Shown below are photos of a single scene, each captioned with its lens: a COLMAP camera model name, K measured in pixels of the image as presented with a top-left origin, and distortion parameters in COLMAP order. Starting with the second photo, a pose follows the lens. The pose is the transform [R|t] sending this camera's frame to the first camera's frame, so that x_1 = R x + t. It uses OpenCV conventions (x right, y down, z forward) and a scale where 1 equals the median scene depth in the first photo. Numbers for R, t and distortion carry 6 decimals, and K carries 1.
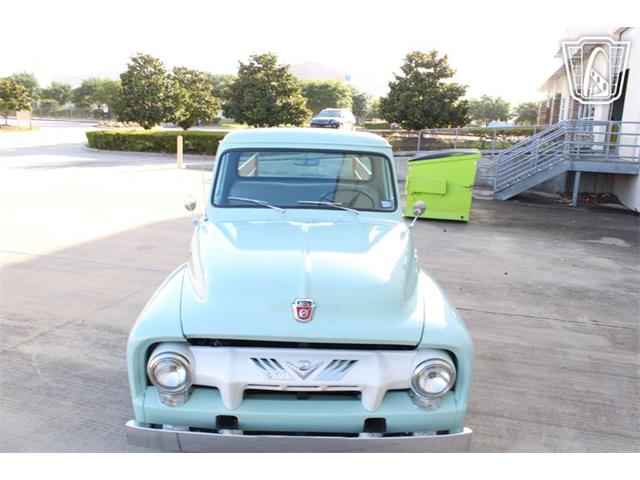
lens RADIAL K [[538.4, 0, 325.0], [0, 538.4, 272.9], [0, 0, 1]] dist [-0.136064, 0.089417]
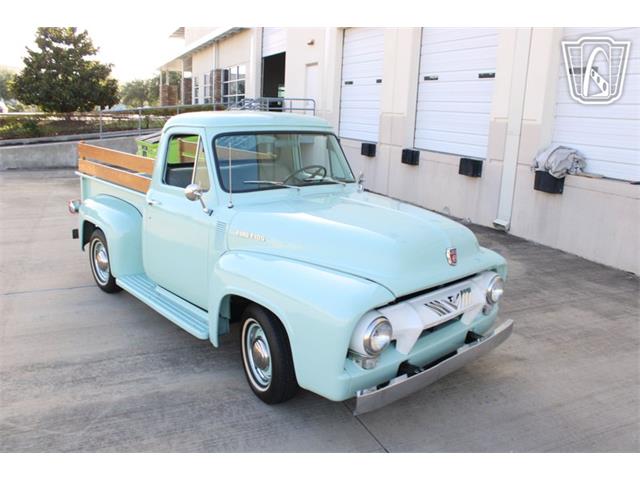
lens RADIAL K [[547.6, 0, 336.5], [0, 547.6, 268.3], [0, 0, 1]] dist [-0.134530, 0.077591]
pose [[0.731724, -0.188851, 0.654916, -0.134003], [0.171458, 0.980952, 0.091300, -0.008228], [-0.659683, 0.045484, 0.750166, 0.024733]]
